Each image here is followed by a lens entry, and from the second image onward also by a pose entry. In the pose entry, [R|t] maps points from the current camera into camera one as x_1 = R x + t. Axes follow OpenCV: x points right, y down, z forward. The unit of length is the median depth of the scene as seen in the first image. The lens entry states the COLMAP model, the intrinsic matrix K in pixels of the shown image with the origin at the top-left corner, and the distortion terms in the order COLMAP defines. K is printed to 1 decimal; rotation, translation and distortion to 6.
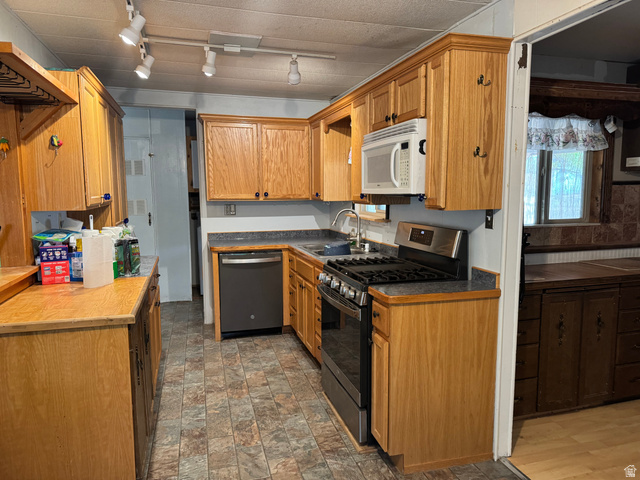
lens RADIAL K [[456.4, 0, 321.2], [0, 456.4, 240.5], [0, 0, 1]] dist [0.026498, -0.021190]
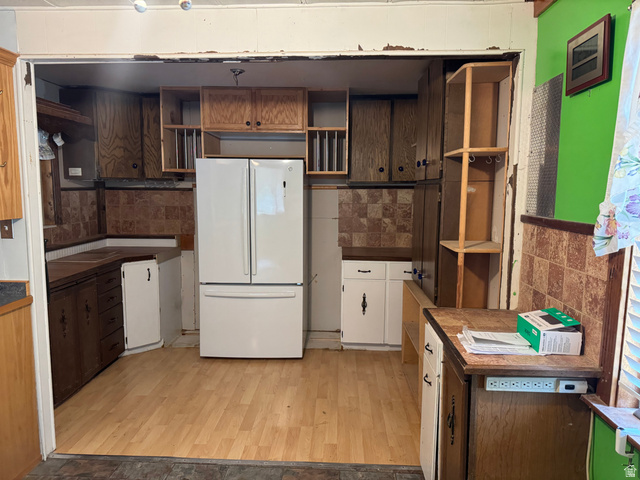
lens RADIAL K [[456.4, 0, 320.4], [0, 456.4, 239.6], [0, 0, 1]] dist [0.026498, -0.021190]
pose [[0.330180, -0.098797, 0.938734, -0.345786], [0.097620, 0.992749, 0.070146, -0.027657], [-0.938857, 0.068478, 0.337430, 0.031442]]
